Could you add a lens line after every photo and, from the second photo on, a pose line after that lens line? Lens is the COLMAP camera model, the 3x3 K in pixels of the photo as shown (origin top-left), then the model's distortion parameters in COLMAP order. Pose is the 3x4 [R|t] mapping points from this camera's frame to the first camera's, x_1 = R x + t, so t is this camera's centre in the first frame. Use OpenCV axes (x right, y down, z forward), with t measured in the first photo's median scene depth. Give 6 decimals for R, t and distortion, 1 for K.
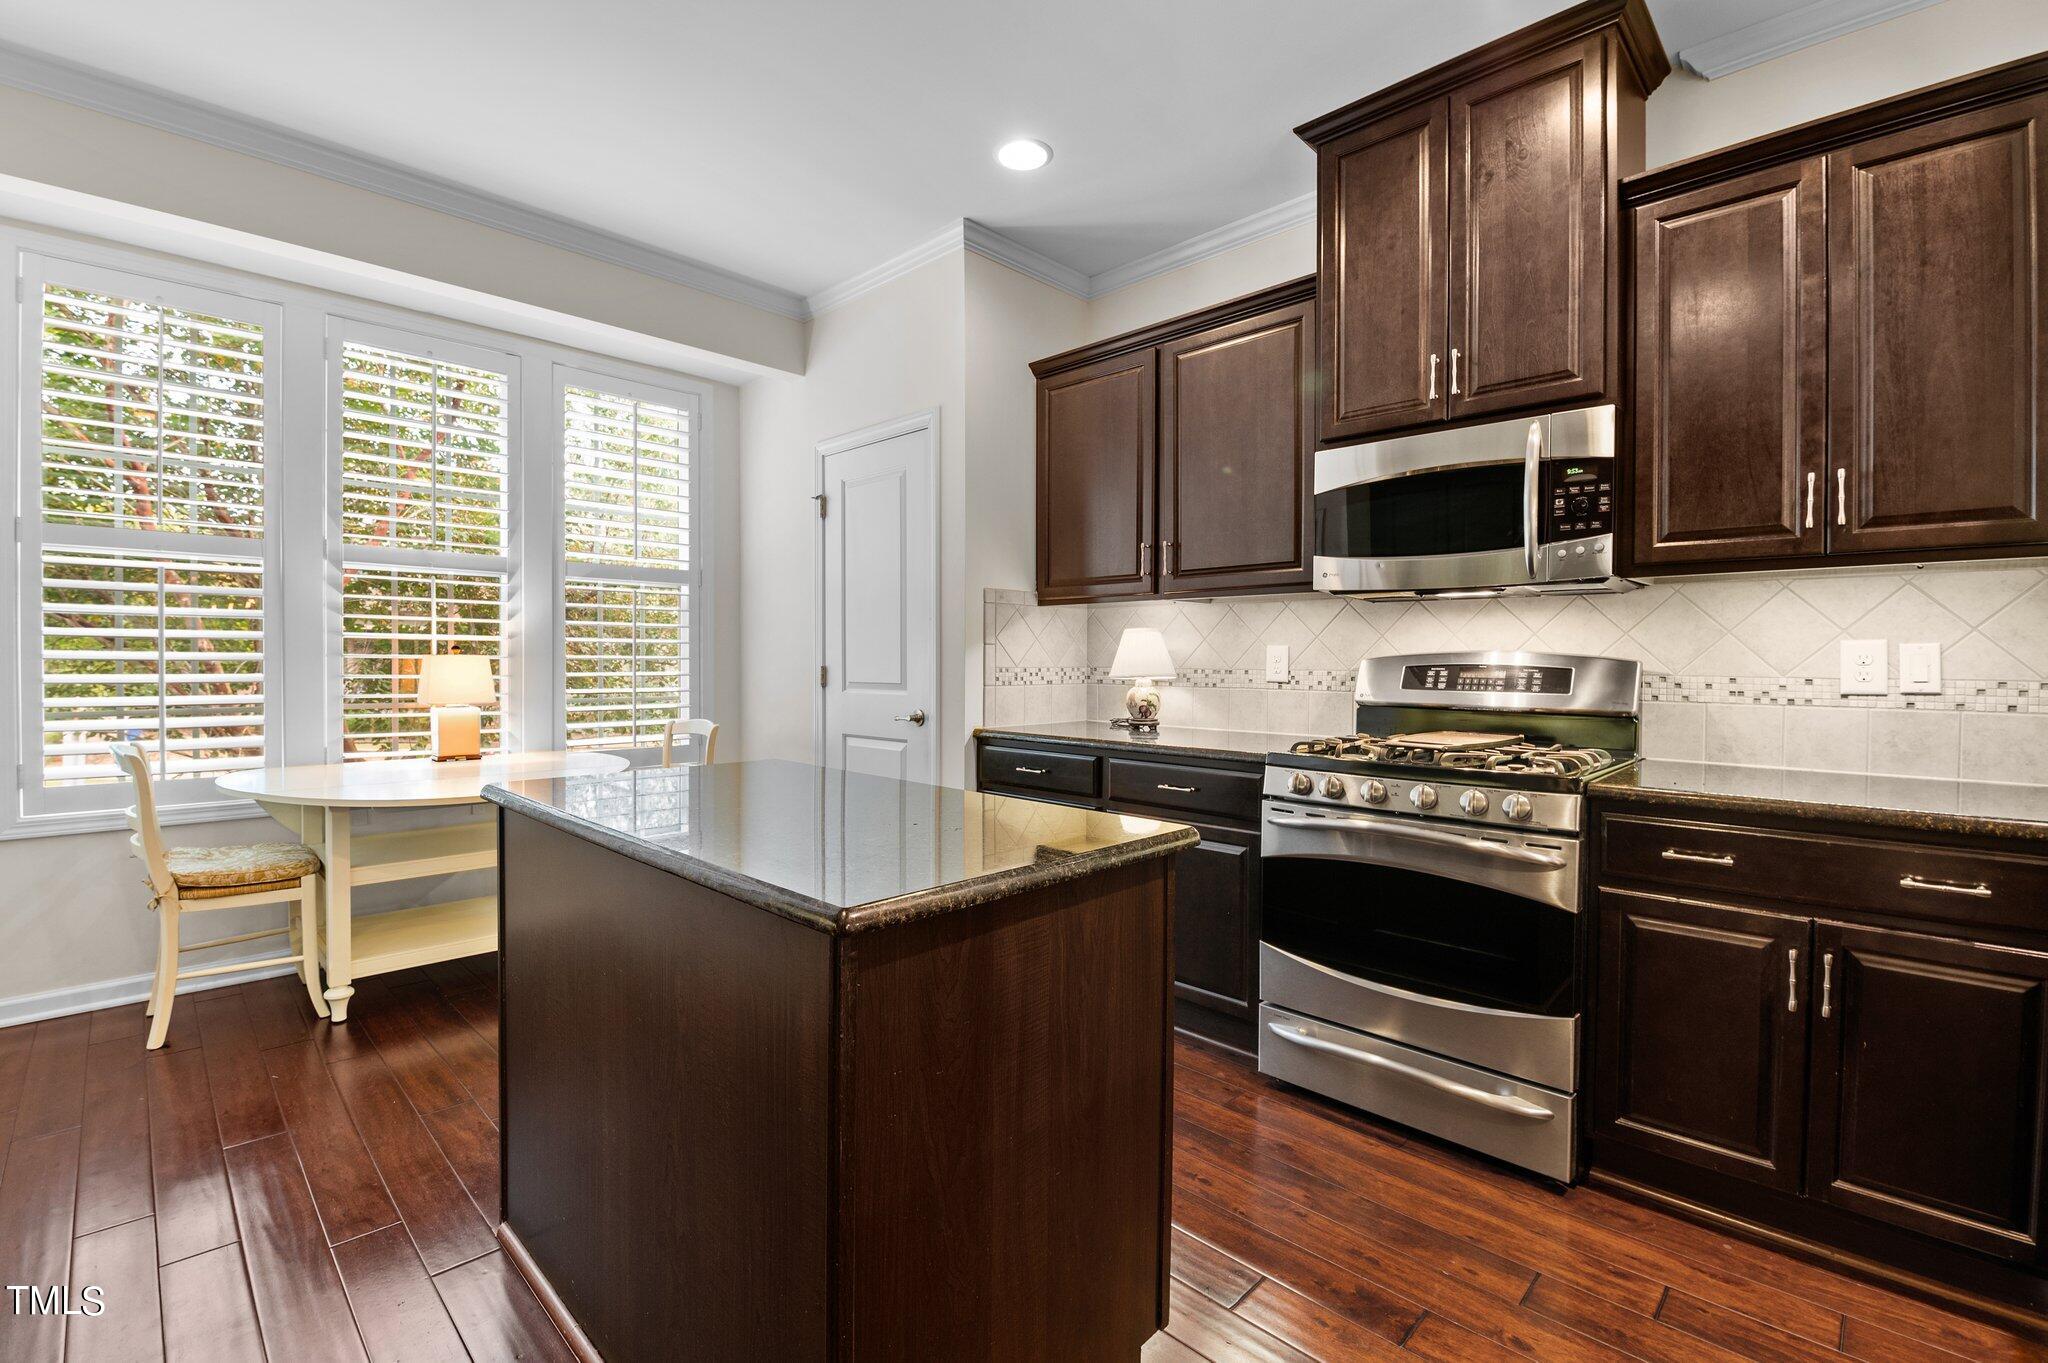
lens RADIAL K [[908.2, 0, 1015.3], [0, 908.2, 670.4], [0, 0, 1]] dist [-0.002179, -0.000074]
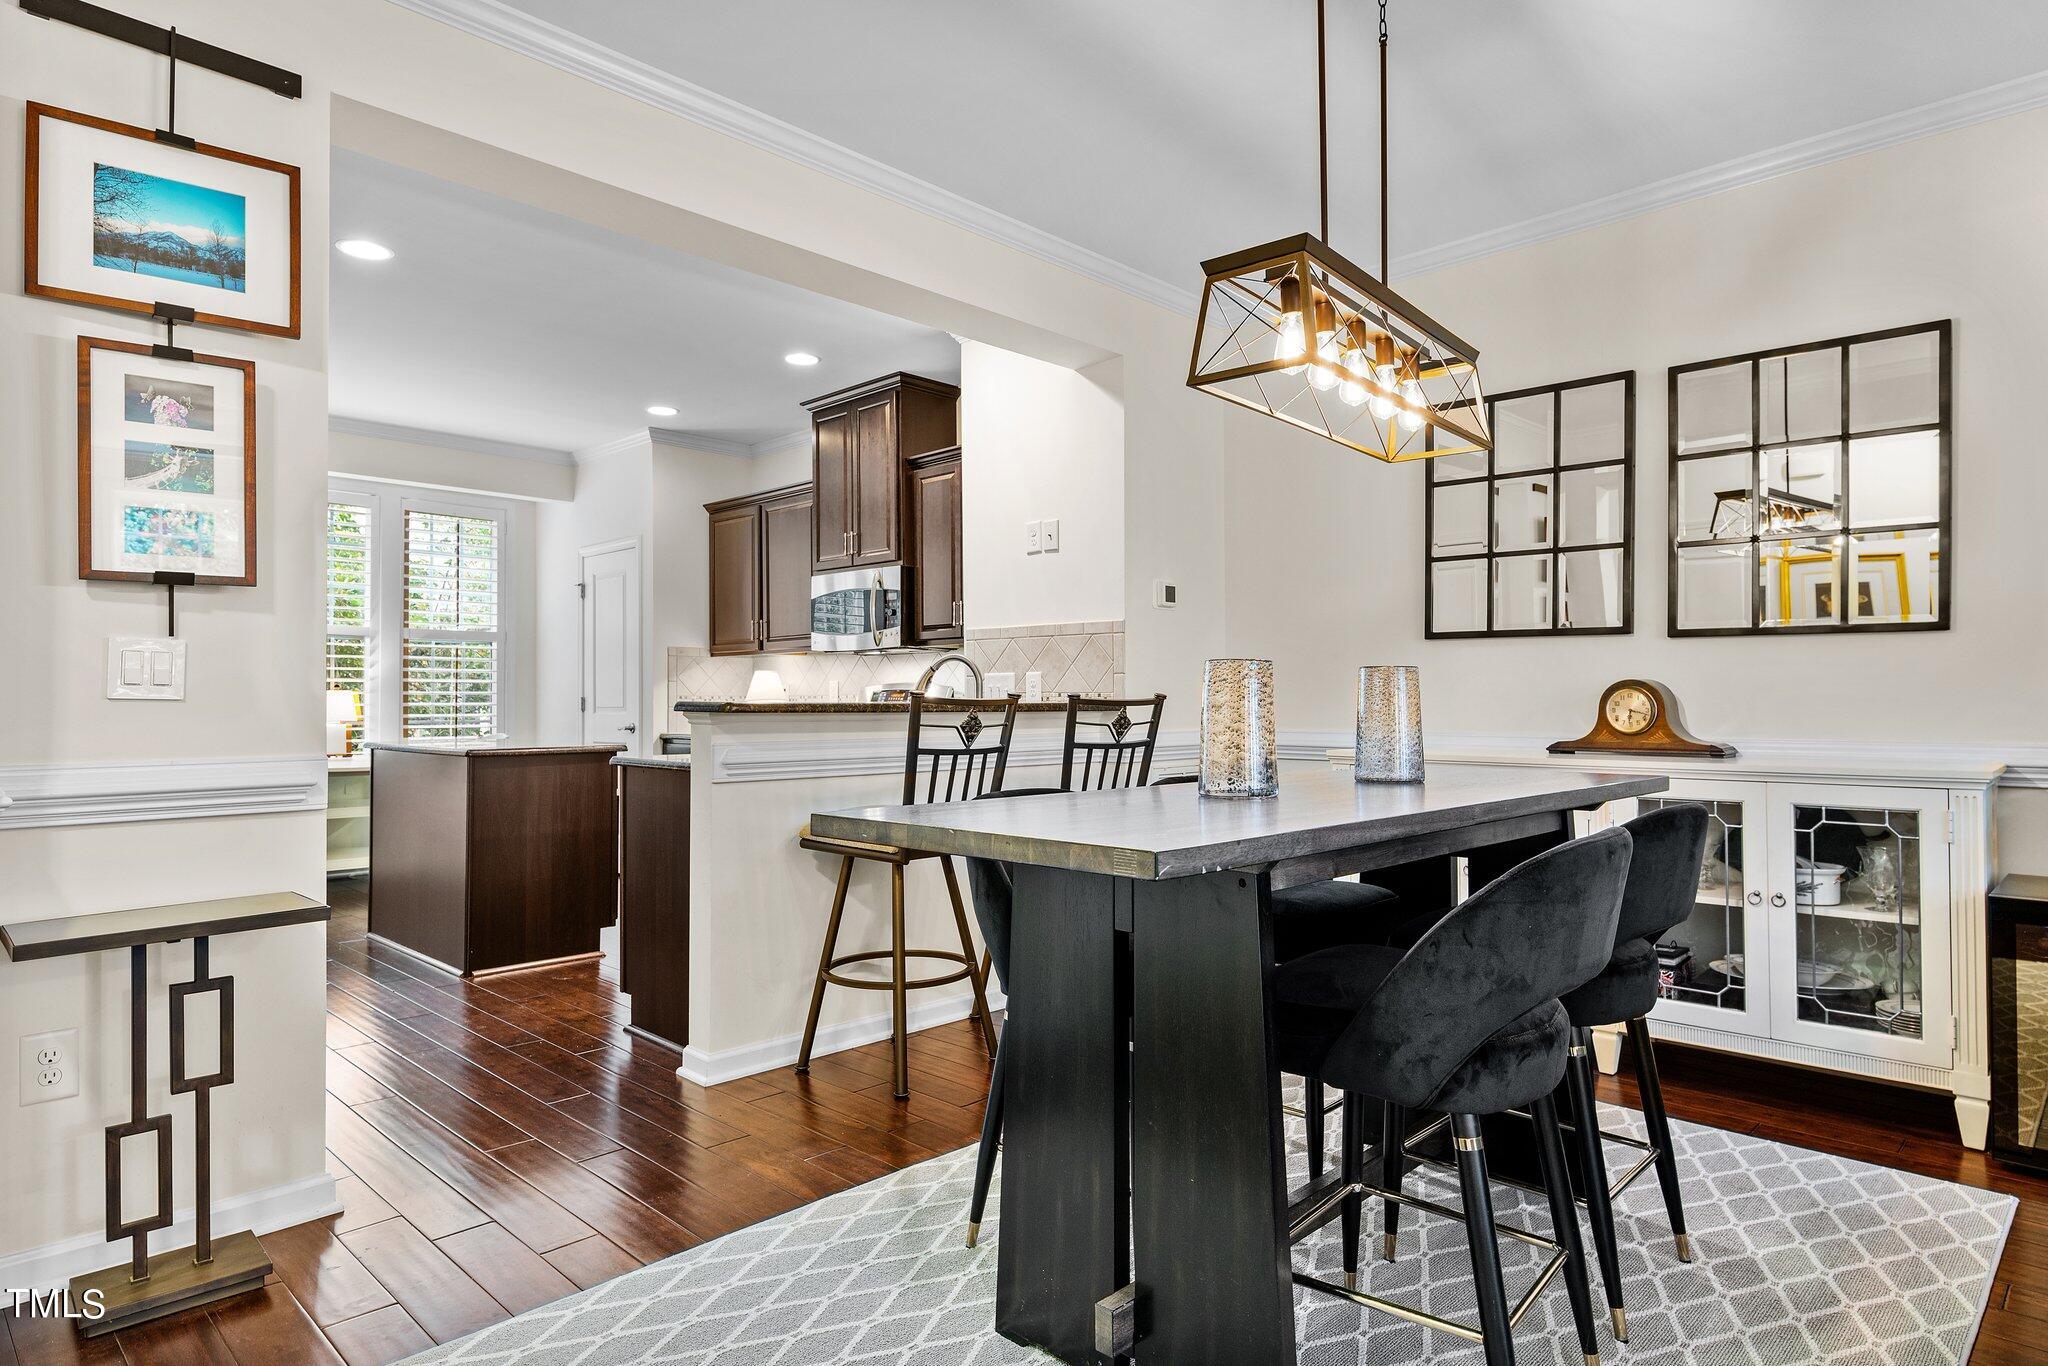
lens RADIAL K [[1164.2, 0, 1031.7], [0, 1164.2, 690.1], [0, 0, 1]] dist [0.006878, 0.000693]
pose [[0.999872, -0.006323, 0.014663, 0.531332], [0.006723, 0.999602, -0.027396, 0.043363], [-0.014484, 0.027492, 0.999517, -0.987784]]
